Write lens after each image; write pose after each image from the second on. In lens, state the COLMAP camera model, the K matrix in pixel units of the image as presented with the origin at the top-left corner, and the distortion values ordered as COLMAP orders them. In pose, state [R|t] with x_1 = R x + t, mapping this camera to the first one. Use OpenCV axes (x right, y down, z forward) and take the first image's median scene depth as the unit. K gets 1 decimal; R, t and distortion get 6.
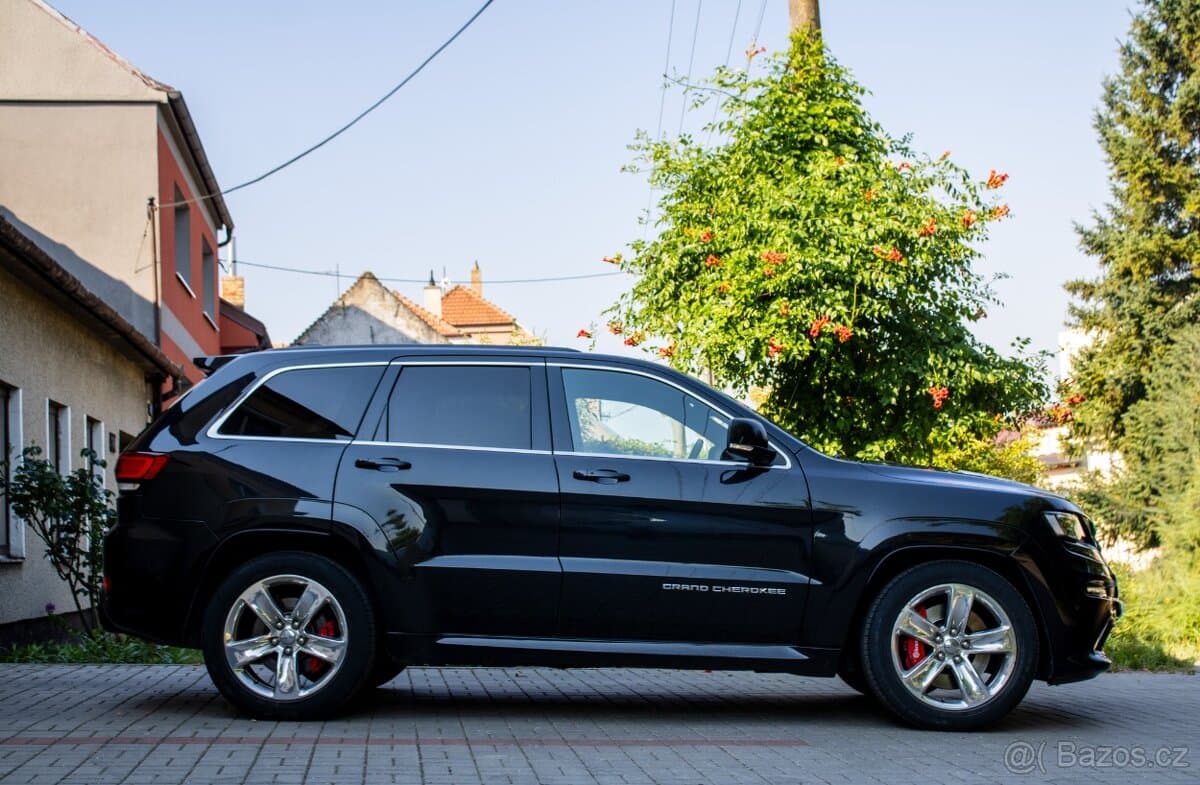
lens RADIAL K [[1652.2, 0, 635.6], [0, 1652.2, 397.7], [0, 0, 1]] dist [-0.026301, 0.023345]
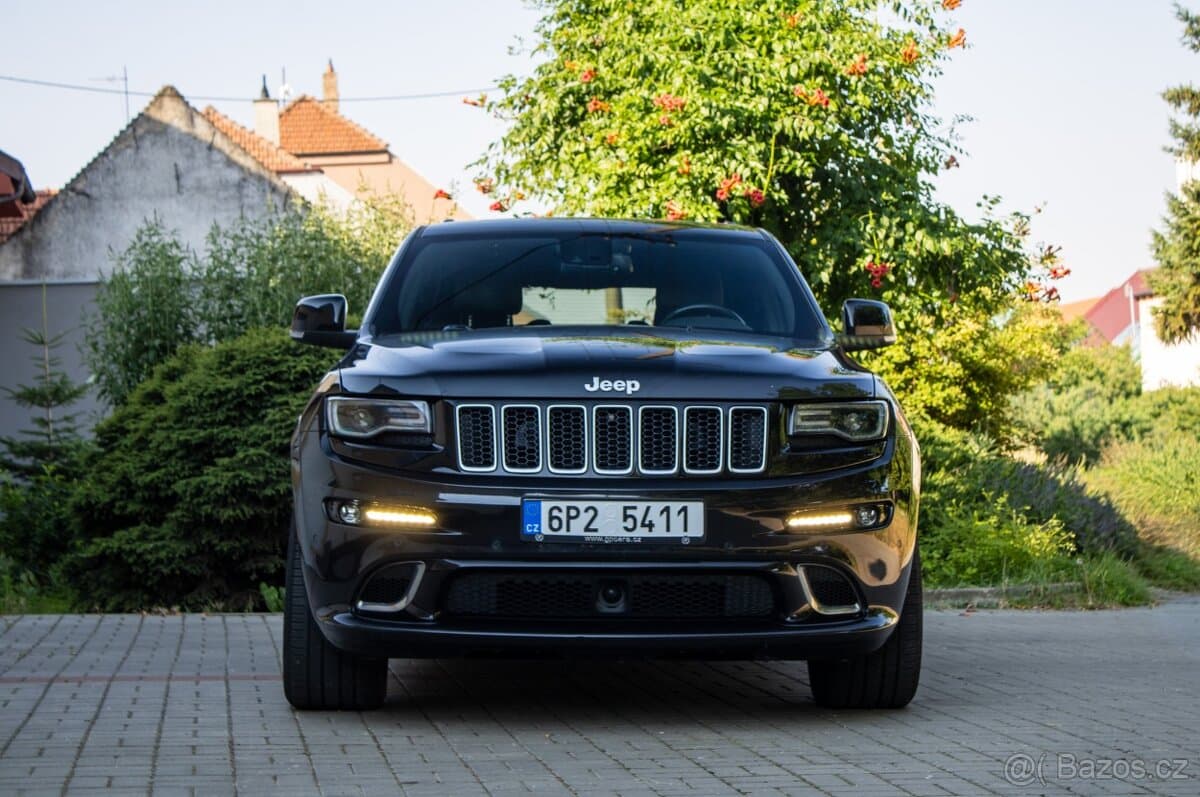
lens RADIAL K [[2386.5, 0, 641.1], [0, 2386.5, 398.6], [0, 0, 1]] dist [0.055253, -0.067332]
pose [[0.999457, -0.011404, 0.030906, 0.027544], [0.009550, 0.998183, 0.059499, -0.008535], [-0.031529, -0.059171, 0.997750, -0.147867]]
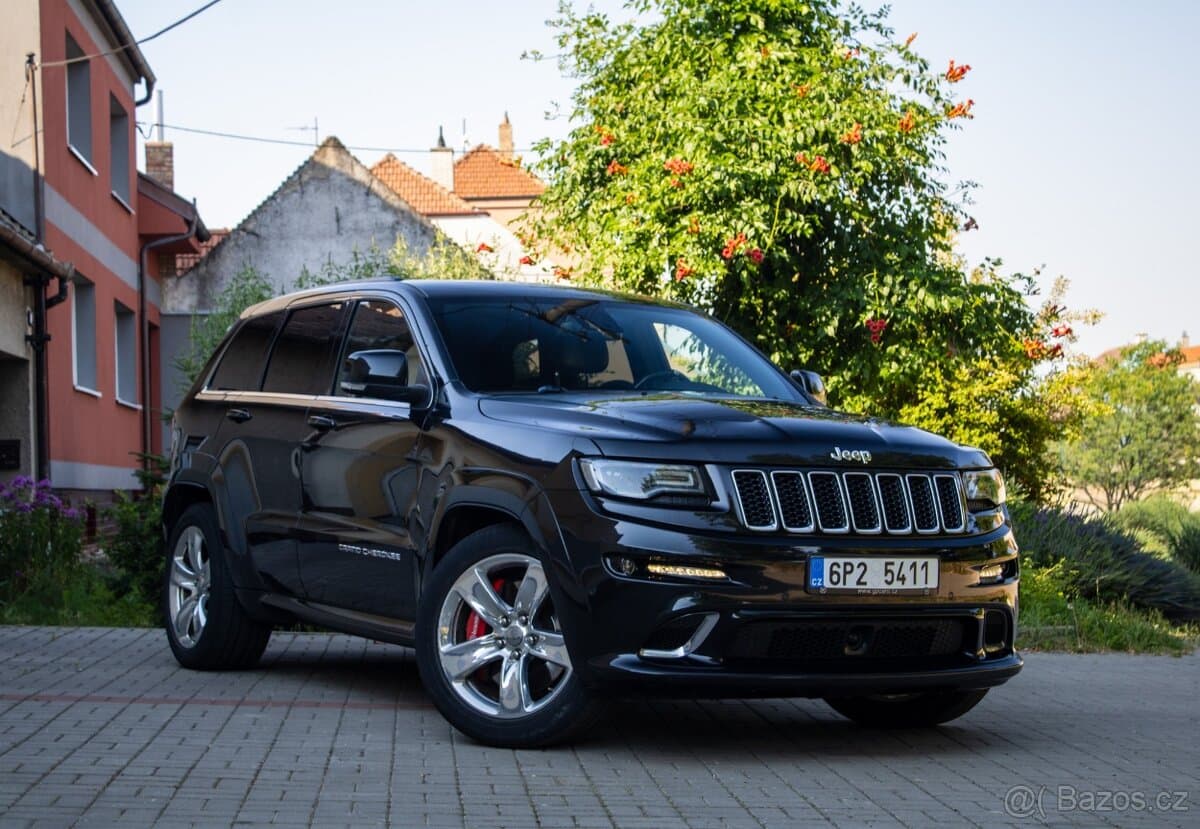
lens RADIAL K [[2197.4, 0, 594.1], [0, 2197.4, 393.2], [0, 0, 1]] dist [0.020296, 0.119164]
pose [[0.998372, 0.010414, -0.056084, 0.090478], [-0.007889, 0.998953, 0.045056, -0.015507], [0.056495, -0.044541, 0.997409, -0.130349]]
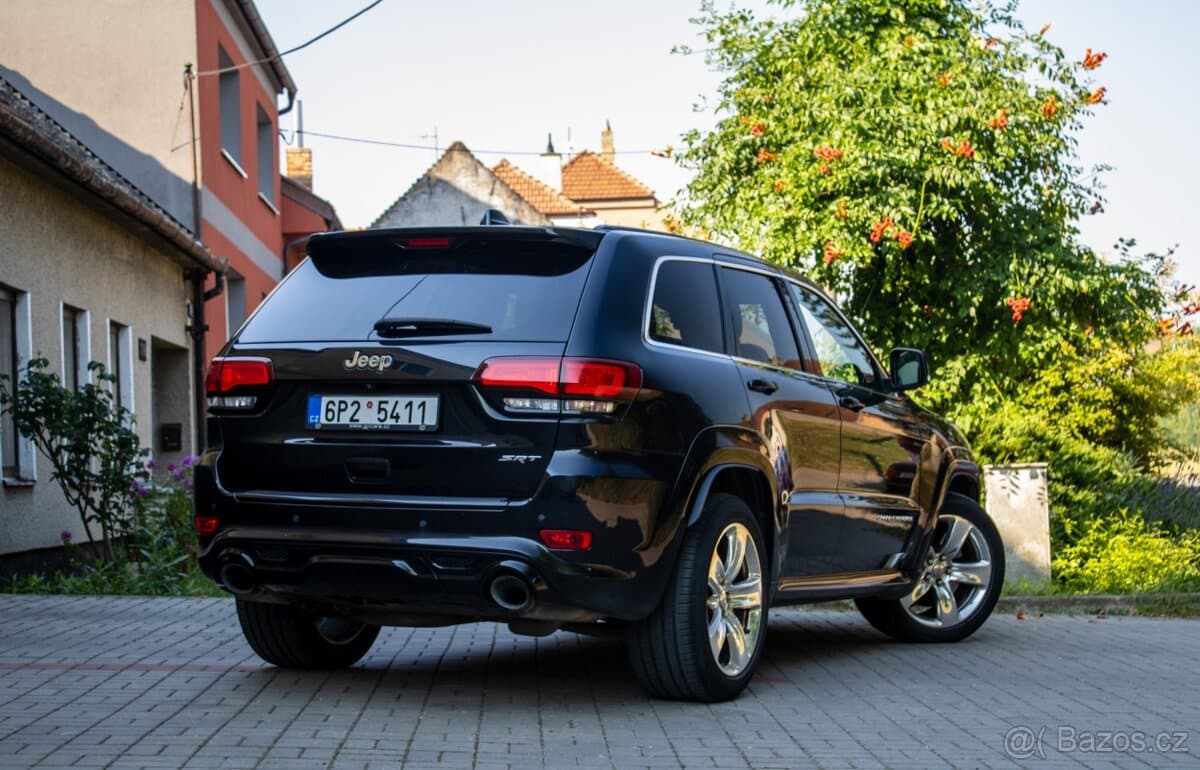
lens RADIAL K [[2015.3, 0, 634.1], [0, 2015.3, 399.2], [0, 0, 1]] dist [0.028425, 0.026175]
pose [[0.996502, 0.003960, -0.083476, 0.060569], [0.000679, 0.998460, 0.055477, -0.010683], [0.083568, -0.055340, 0.994964, -0.090648]]
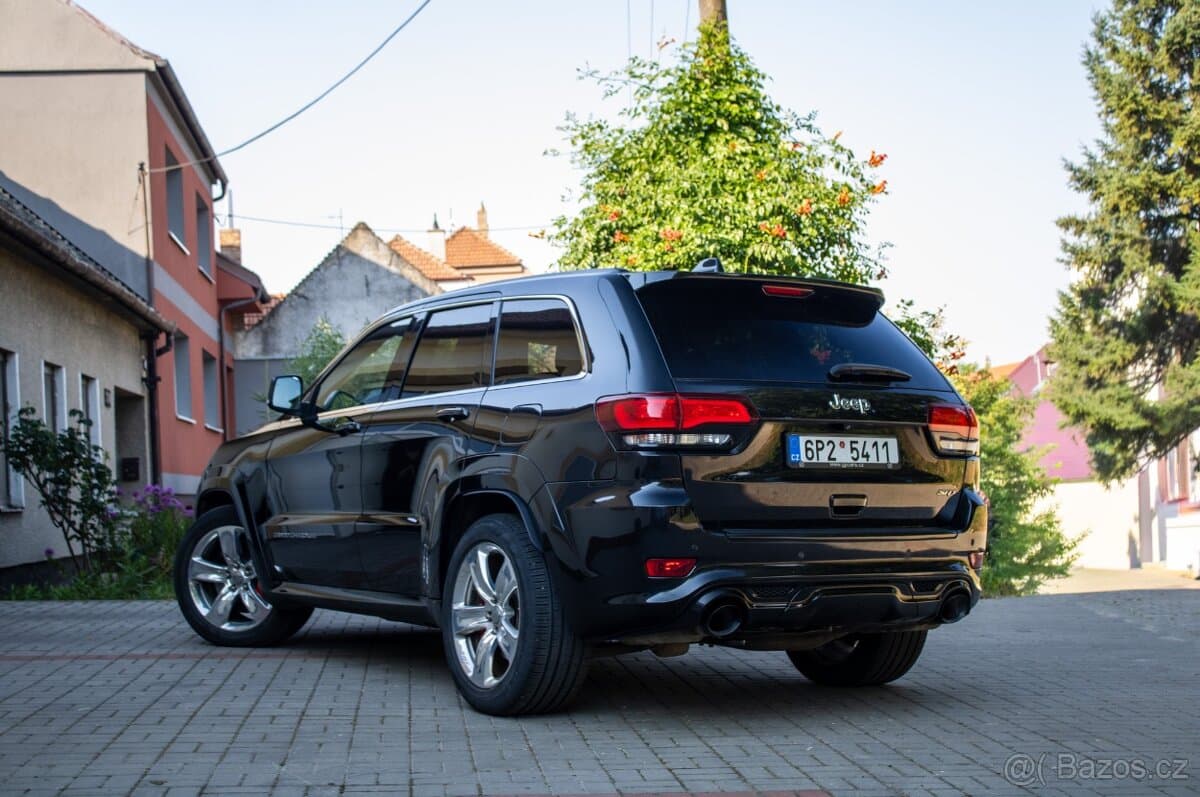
lens RADIAL K [[1655.4, 0, 610.5], [0, 1655.4, 395.9], [0, 0, 1]] dist [-0.018736, 0.036961]
pose [[0.999686, -0.013624, -0.021051, 0.055638], [0.014371, 0.999259, 0.035717, -0.013667], [0.020549, -0.036008, 0.999140, -0.114108]]
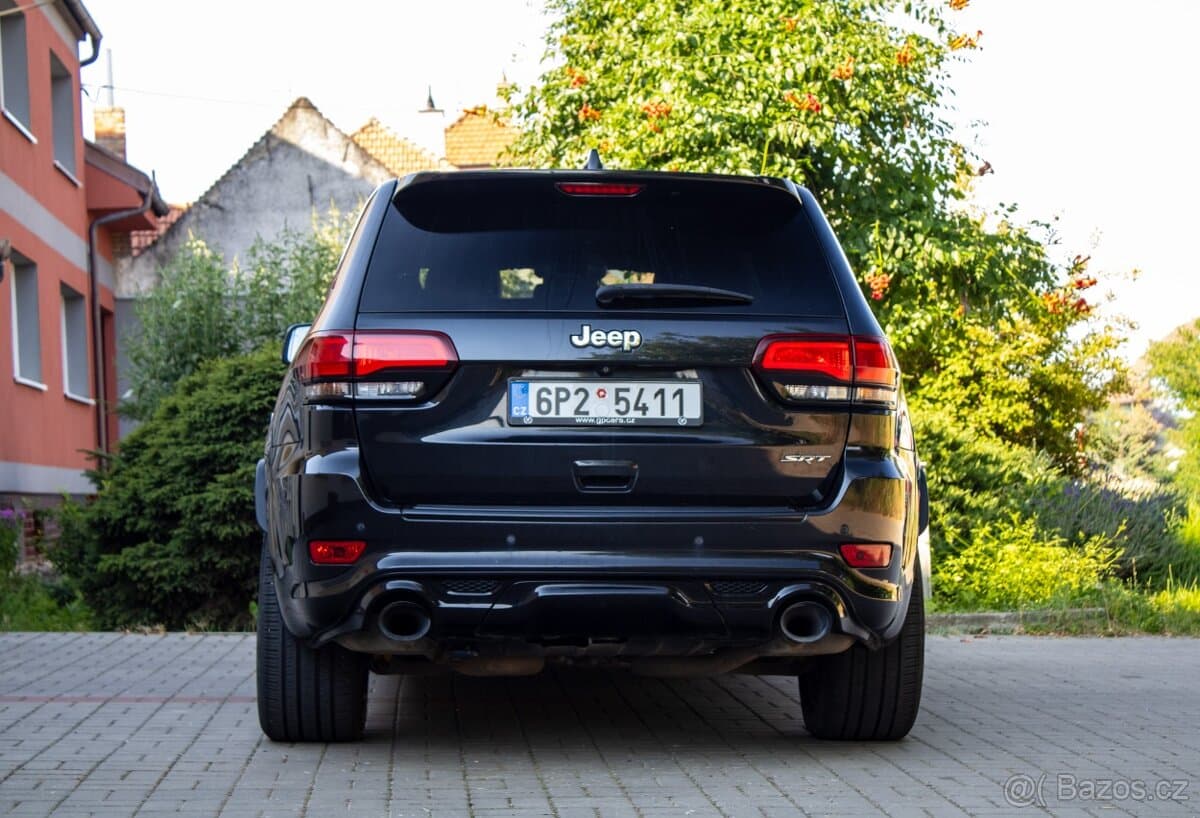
lens RADIAL K [[2450.4, 0, 620.6], [0, 2450.4, 392.2], [0, 0, 1]] dist [0.036774, 0.293851]
pose [[0.998621, -0.010412, -0.051465, 0.108150], [0.012975, 0.998678, 0.049731, -0.007622], [0.050879, -0.050330, 0.997436, -0.142560]]
